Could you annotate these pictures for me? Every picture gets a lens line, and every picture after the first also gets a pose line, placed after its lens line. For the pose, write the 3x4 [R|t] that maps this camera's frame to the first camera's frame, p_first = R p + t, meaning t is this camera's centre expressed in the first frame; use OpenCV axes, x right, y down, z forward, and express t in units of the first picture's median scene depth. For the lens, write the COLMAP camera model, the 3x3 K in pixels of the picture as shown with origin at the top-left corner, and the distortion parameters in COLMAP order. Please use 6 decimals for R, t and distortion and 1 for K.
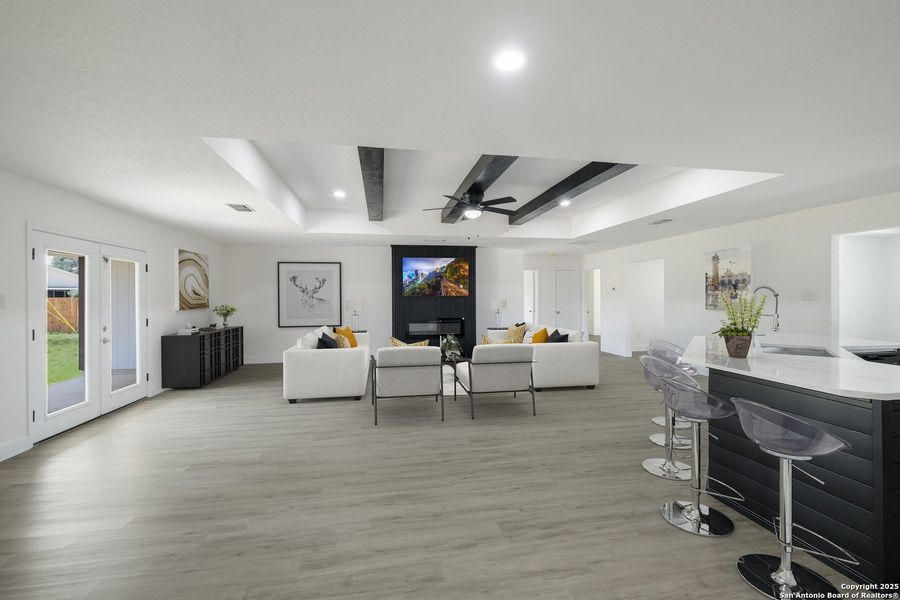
lens RADIAL K [[393.0, 0, 450.6], [0, 393.0, 298.2], [0, 0, 1]] dist [-0.004377, -0.000258]
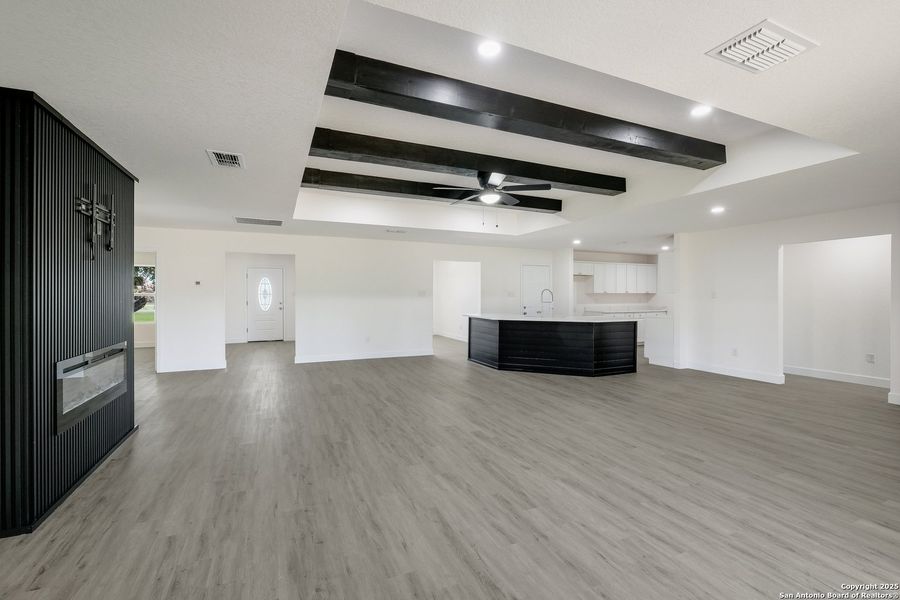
lens RADIAL K [[393.0, 0, 450.7], [0, 393.0, 298.0], [0, 0, 1]] dist [-0.004377, -0.000258]
pose [[-0.236496, -0.000010, 0.971632, -1.152990], [0.004638, 0.999989, 0.001139, 0.005040], [-0.971621, 0.004776, -0.236494, 1.909675]]
